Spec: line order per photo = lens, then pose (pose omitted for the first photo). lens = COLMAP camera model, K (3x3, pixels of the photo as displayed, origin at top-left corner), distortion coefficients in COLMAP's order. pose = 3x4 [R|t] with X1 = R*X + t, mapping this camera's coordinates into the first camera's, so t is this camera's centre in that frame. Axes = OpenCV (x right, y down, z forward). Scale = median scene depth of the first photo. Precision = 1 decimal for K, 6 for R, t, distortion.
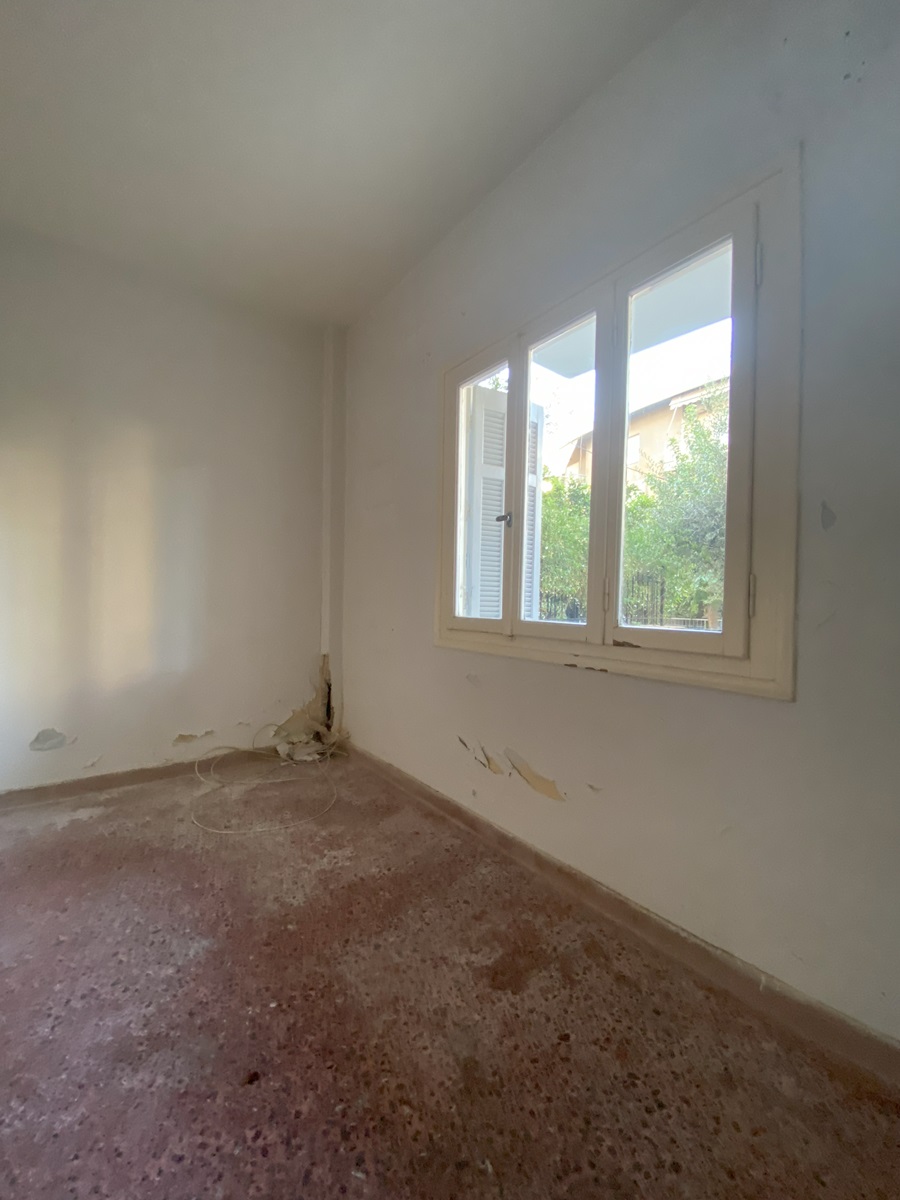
lens RADIAL K [[490.4, 0, 447.3], [0, 490.4, 598.8], [0, 0, 1]] dist [0.010365, -0.016011]
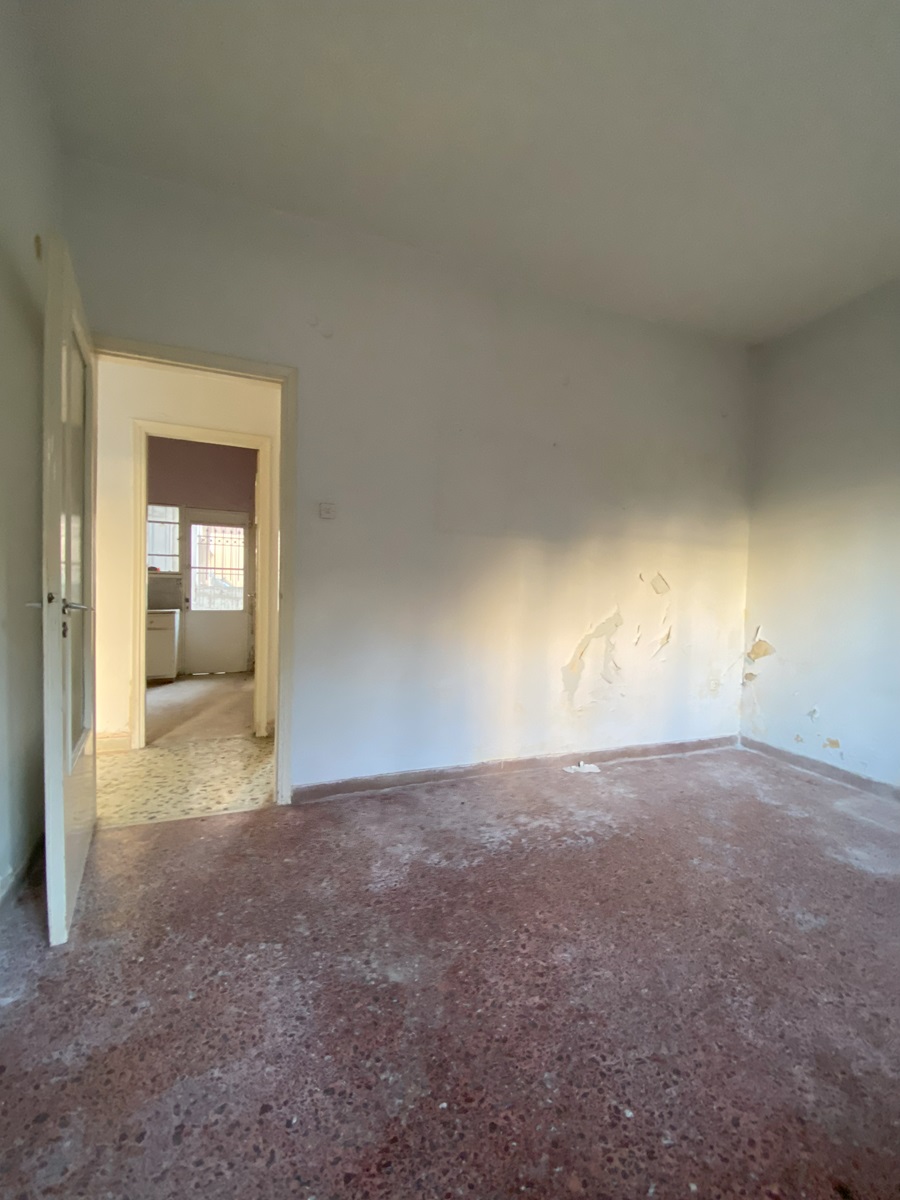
lens RADIAL K [[490.4, 0, 447.3], [0, 490.4, 598.8], [0, 0, 1]] dist [0.010365, -0.016011]
pose [[-0.390819, -0.012096, -0.920388, 0.400550], [-0.029408, 0.999567, -0.000649, -0.005916], [0.919998, 0.026813, -0.391005, 0.434409]]
